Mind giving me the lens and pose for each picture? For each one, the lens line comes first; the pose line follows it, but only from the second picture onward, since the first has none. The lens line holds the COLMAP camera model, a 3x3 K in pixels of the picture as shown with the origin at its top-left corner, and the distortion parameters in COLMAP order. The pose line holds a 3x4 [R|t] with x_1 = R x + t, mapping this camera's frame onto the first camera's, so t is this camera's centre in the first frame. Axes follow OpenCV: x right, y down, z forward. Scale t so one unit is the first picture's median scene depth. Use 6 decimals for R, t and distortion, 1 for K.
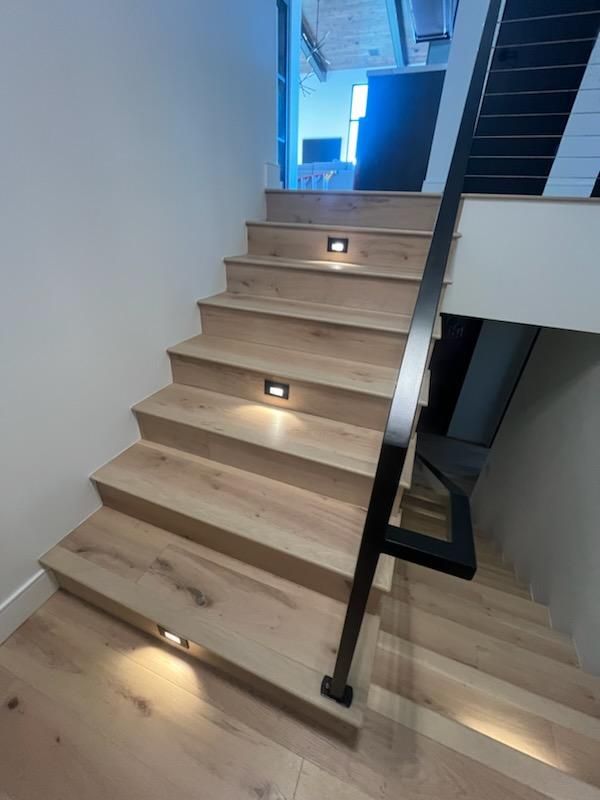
lens RADIAL K [[323.6, 0, 302.7], [0, 323.6, 399.3], [0, 0, 1]] dist [-0.000585, 0.000539]
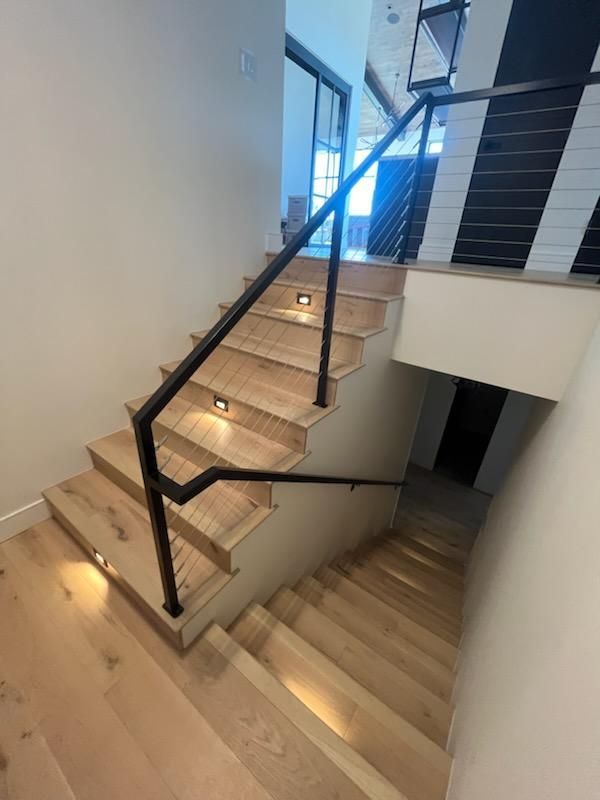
lens RADIAL K [[323.6, 0, 302.8], [0, 323.6, 400.1], [0, 0, 1]] dist [-0.000585, 0.000539]
pose [[0.970786, 0.126896, -0.203648, 0.541554], [-0.144170, 0.986909, -0.072295, 0.003575], [0.191808, 0.099543, 0.976371, -0.252209]]
